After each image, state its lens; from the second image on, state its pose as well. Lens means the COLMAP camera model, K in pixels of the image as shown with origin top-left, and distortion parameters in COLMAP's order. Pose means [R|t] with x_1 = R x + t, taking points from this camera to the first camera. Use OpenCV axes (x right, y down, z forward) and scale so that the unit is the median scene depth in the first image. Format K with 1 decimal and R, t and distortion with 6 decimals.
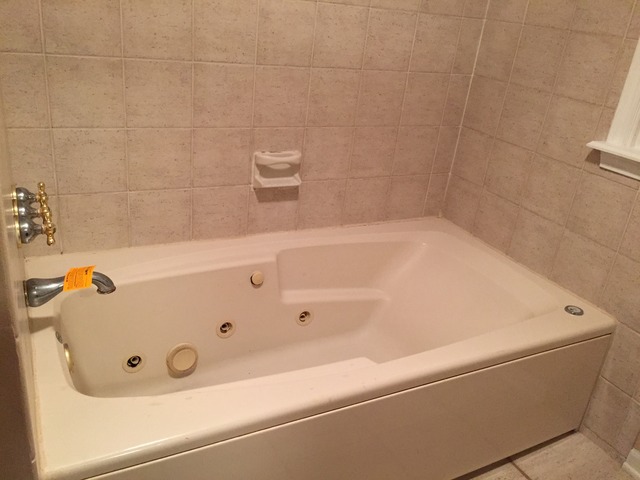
lens RADIAL K [[549.8, 0, 318.6], [0, 549.8, 241.2], [0, 0, 1]] dist [0.046111, -0.062643]
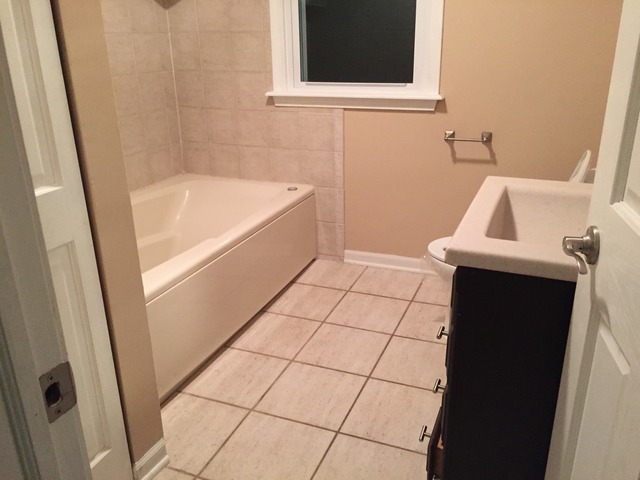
lens RADIAL K [[549.8, 0, 320.7], [0, 549.8, 240.2], [0, 0, 1]] dist [0.046111, -0.062643]
pose [[0.765675, -0.333515, 0.550009, -0.420734], [0.346706, 0.934219, 0.083839, 0.144540], [-0.541791, 0.126498, 0.830940, -0.408558]]
